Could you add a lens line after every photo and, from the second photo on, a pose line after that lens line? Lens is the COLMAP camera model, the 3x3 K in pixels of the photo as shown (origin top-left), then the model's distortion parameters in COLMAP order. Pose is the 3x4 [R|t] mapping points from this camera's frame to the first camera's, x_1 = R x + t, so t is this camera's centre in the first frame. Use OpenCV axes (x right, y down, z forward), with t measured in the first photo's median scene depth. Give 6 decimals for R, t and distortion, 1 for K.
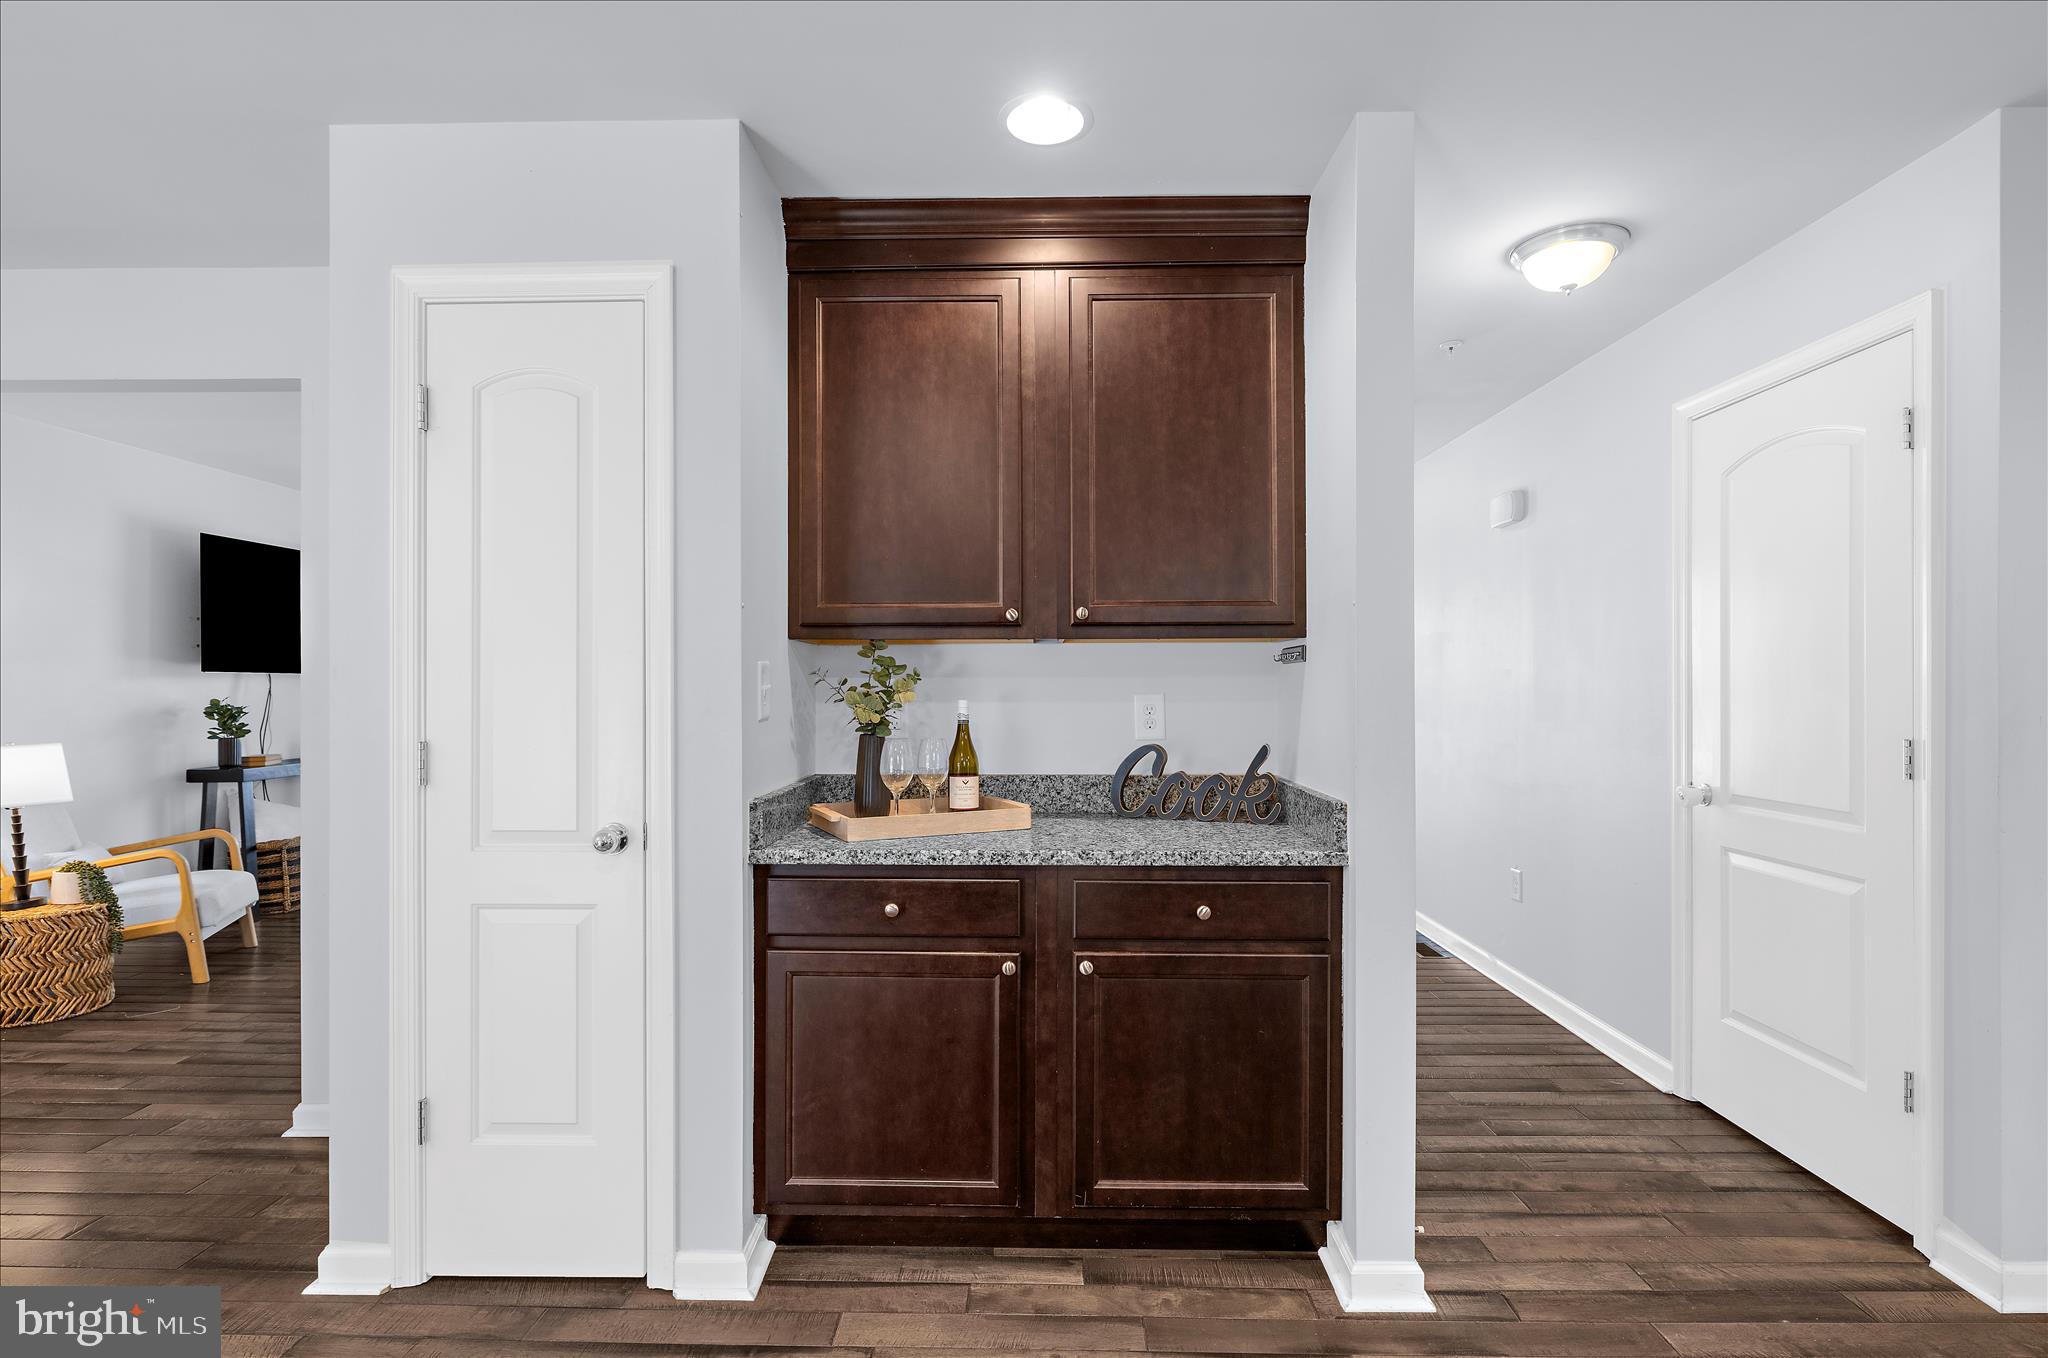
lens RADIAL K [[998.3, 0, 1021.0], [0, 998.3, 683.0], [0, 0, 1]] dist [-0.001943, 0.000187]
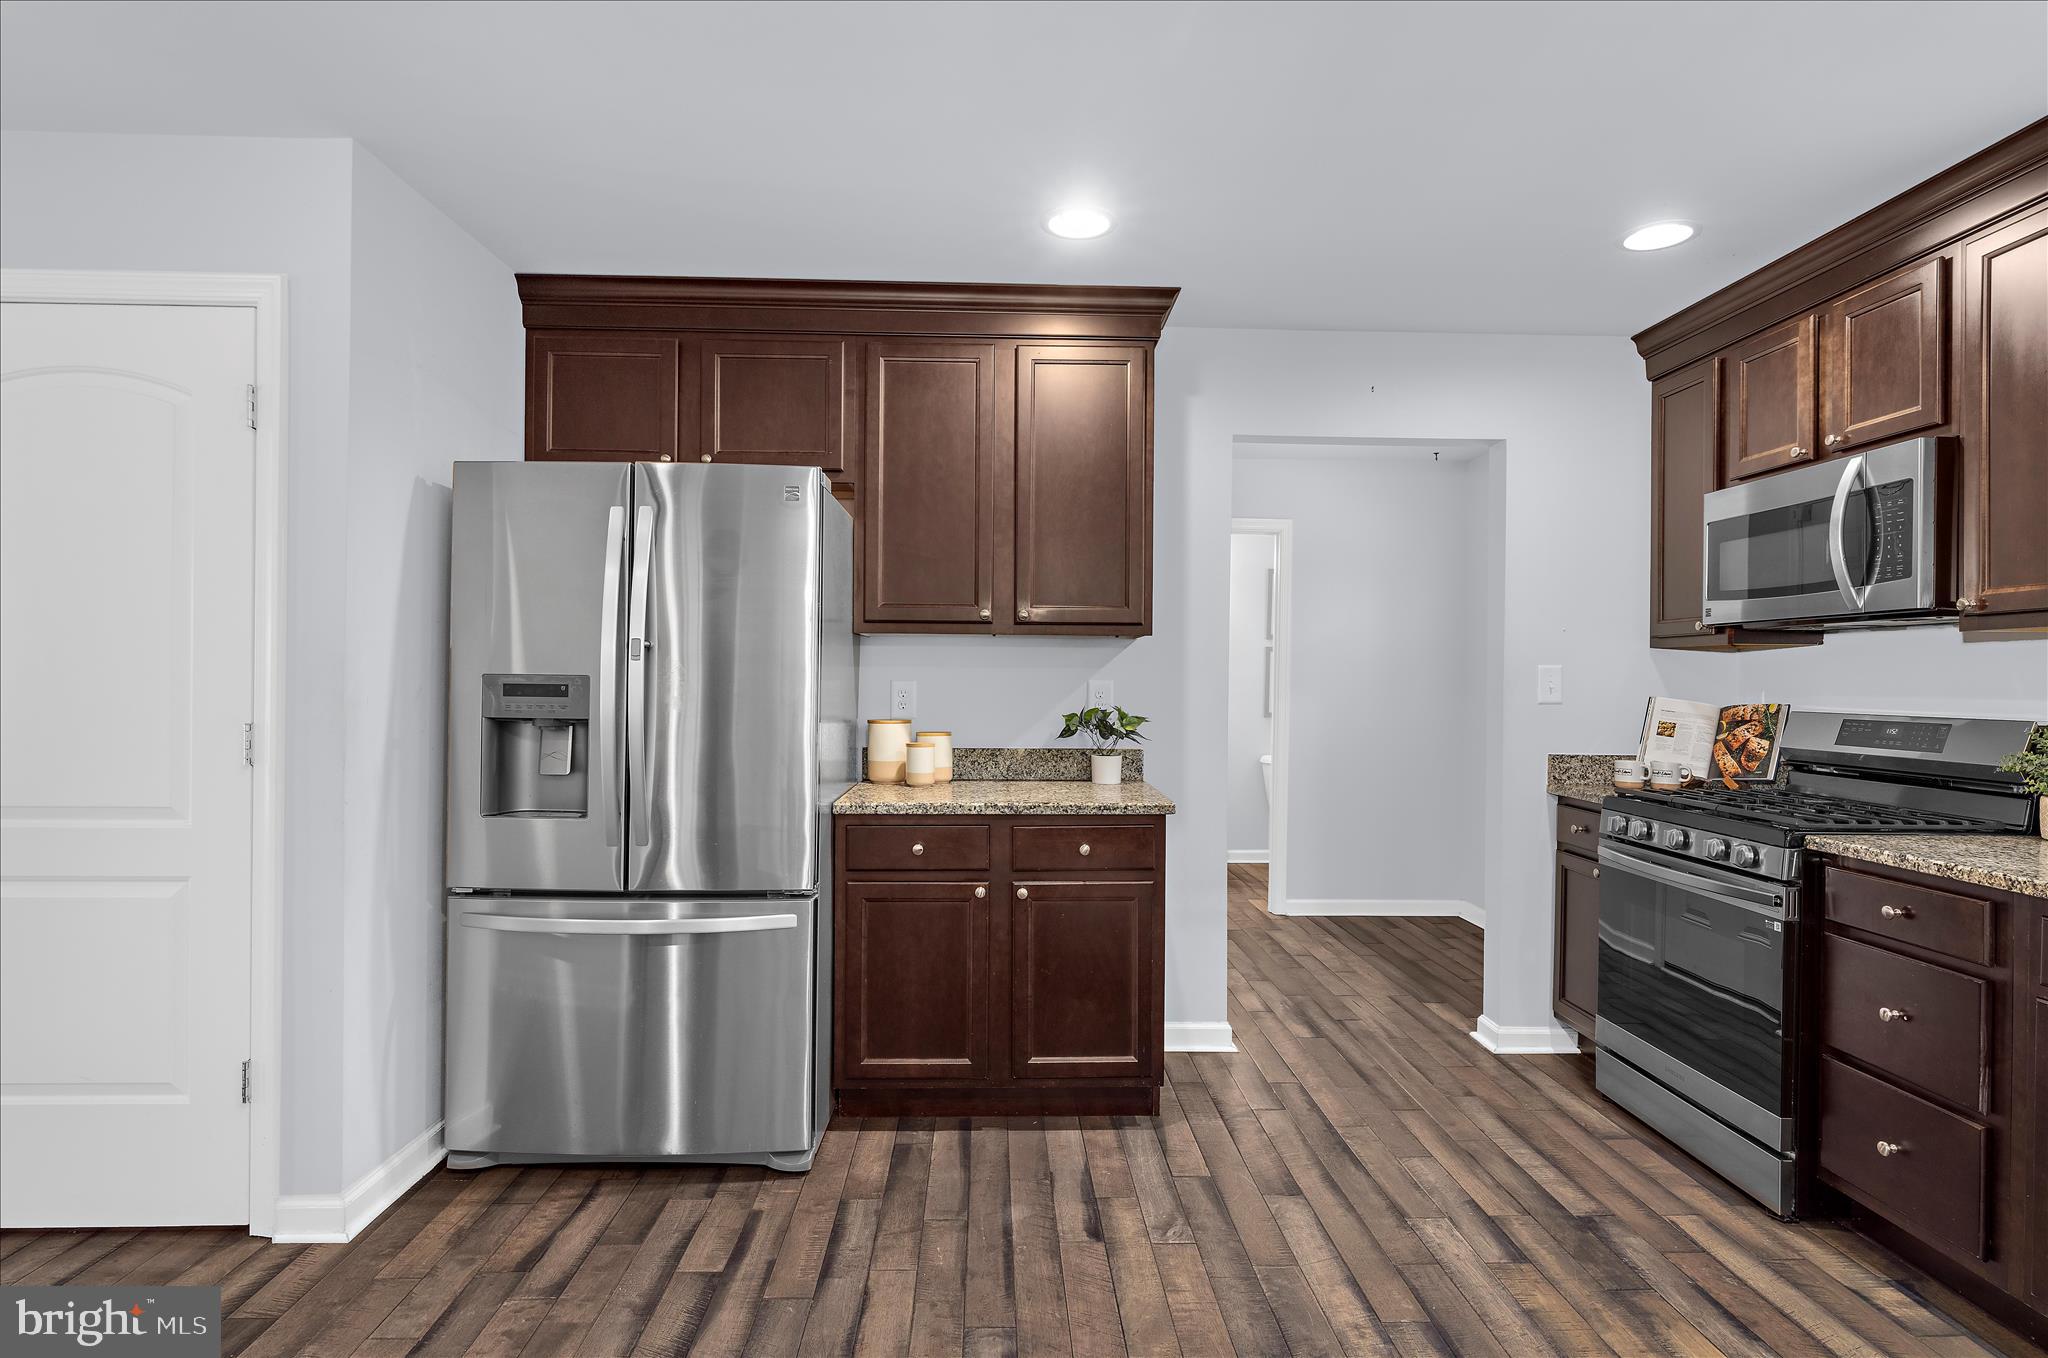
lens RADIAL K [[1052.2, 0, 1037.5], [0, 1052.2, 677.0], [0, 0, 1]] dist [-0.005457, 0.000968]
pose [[-0.066354, -0.002048, 0.997794, -0.179966], [-0.013037, 0.999914, 0.001185, -0.000655], [-0.997711, -0.012930, -0.066375, 0.274043]]
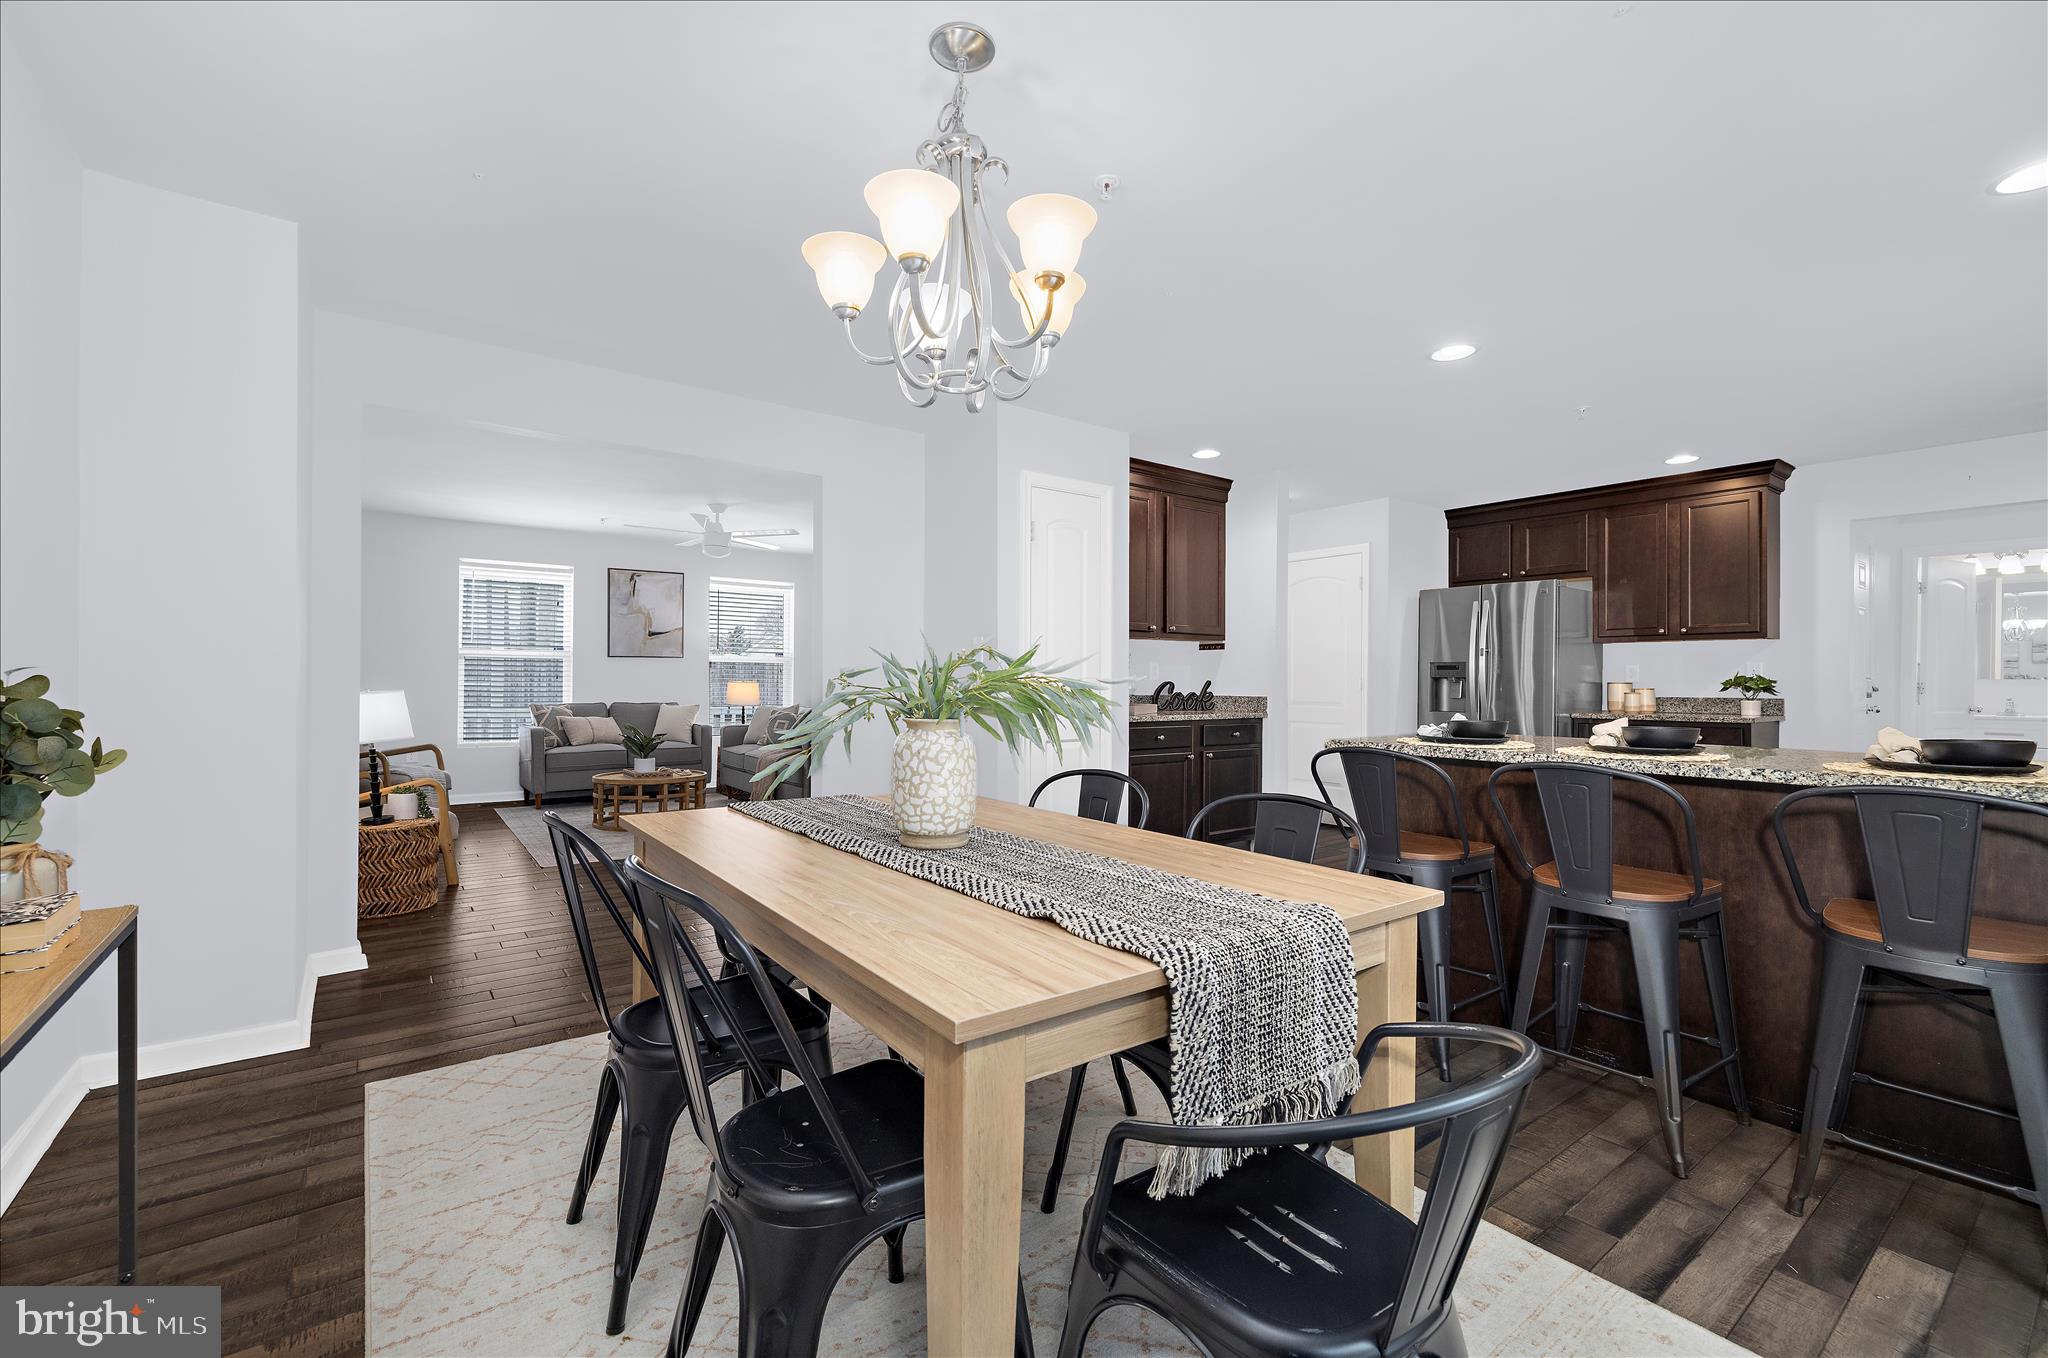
lens RADIAL K [[902.2, 0, 1008.0], [0, 902.2, 678.2], [0, 0, 1]] dist [-0.002183, 0.000511]
pose [[0.784736, 0.007968, 0.619779, -1.733624], [-0.006721, 0.999968, -0.004346, 0.072475], [-0.619793, -0.000755, 0.784765, -0.565758]]
